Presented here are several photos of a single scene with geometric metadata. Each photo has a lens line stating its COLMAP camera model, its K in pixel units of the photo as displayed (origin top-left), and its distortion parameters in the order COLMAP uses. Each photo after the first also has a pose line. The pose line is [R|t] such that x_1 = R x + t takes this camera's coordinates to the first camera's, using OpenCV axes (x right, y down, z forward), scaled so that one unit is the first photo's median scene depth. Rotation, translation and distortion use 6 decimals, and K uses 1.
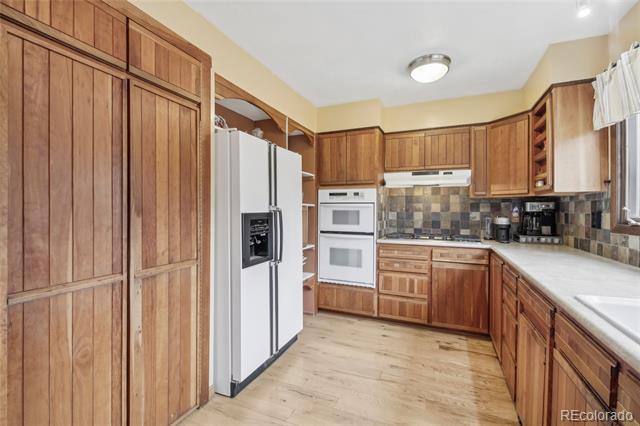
lens RADIAL K [[285.5, 0, 315.1], [0, 285.5, 207.7], [0, 0, 1]] dist [-0.007477, -0.007110]
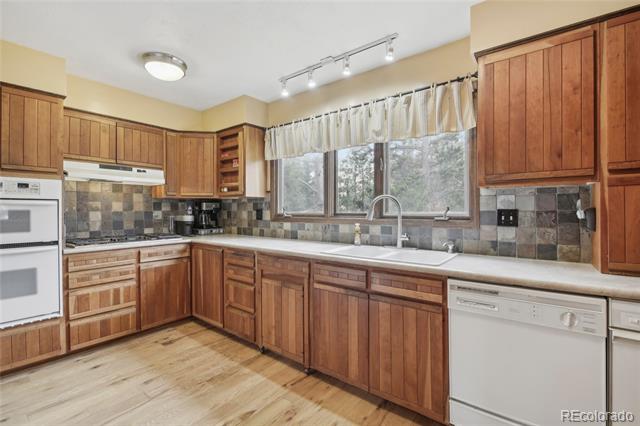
lens RADIAL K [[285.5, 0, 318.9], [0, 285.5, 207.5], [0, 0, 1]] dist [-0.007477, -0.007110]
pose [[0.236410, 0.000642, 0.971653, -0.374554], [-0.003426, 0.999994, 0.000173, 0.000741], [-0.971647, -0.003369, 0.236411, 0.205597]]
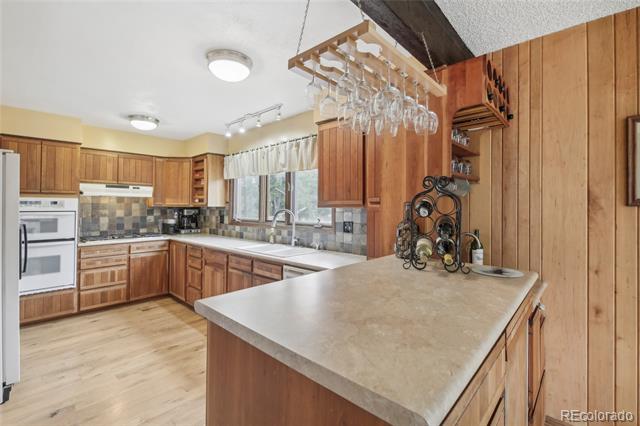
lens RADIAL K [[285.5, 0, 322.1], [0, 285.5, 197.5], [0, 0, 1]] dist [-0.007477, -0.007110]
pose [[0.315440, 0.025731, 0.948597, -0.605365], [-0.007340, 0.999669, -0.024676, -0.055721], [-0.948917, 0.000821, 0.315524, -0.302319]]
